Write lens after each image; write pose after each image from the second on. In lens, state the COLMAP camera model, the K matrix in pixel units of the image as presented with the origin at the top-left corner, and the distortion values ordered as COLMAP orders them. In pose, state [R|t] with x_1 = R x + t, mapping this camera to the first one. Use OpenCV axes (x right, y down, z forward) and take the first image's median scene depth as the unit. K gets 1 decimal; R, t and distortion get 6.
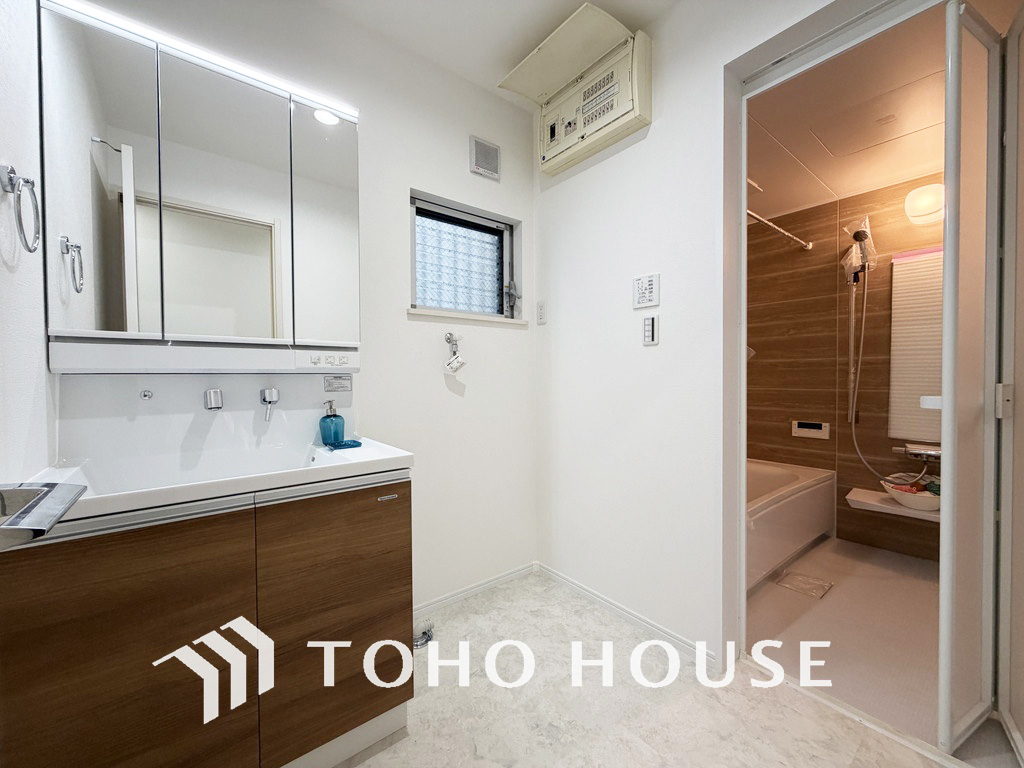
lens RADIAL K [[409.0, 0, 510.7], [0, 409.0, 384.4], [0, 0, 1]] dist [0.004543, -0.000648]
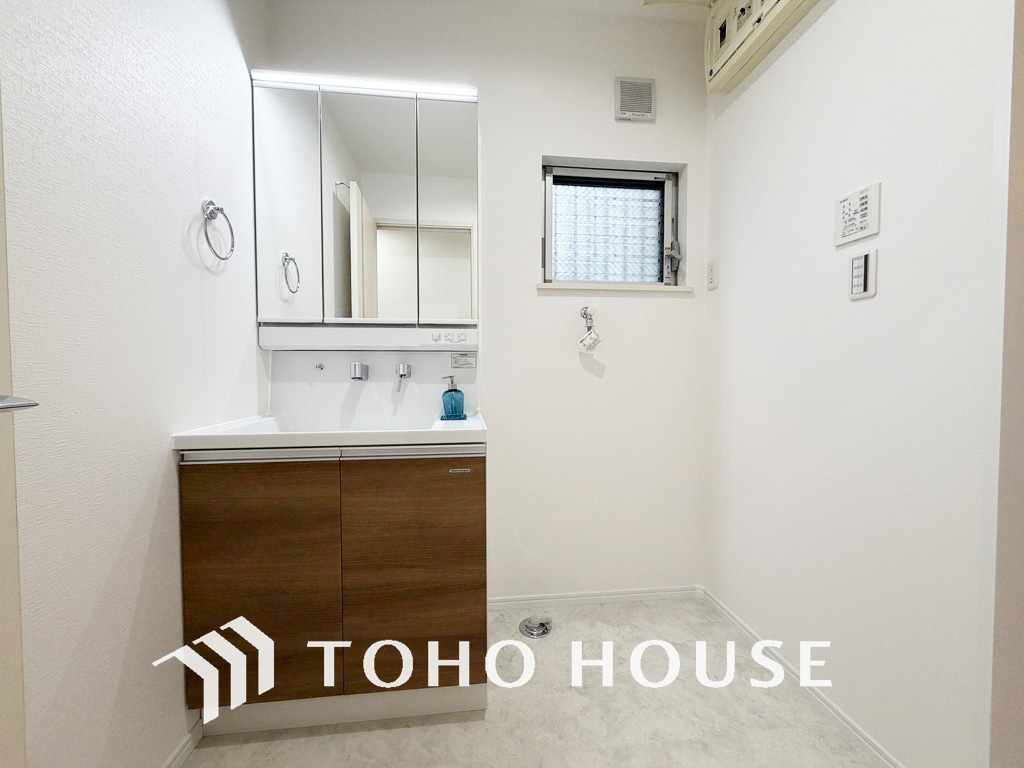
lens RADIAL K [[409.0, 0, 513.0], [0, 409.0, 383.5], [0, 0, 1]] dist [0.004543, -0.000648]
pose [[0.849610, 0.020857, -0.526998, 0.281662], [-0.013289, 0.999747, 0.018143, 0.042442], [0.527243, -0.008411, 0.849673, 0.208267]]
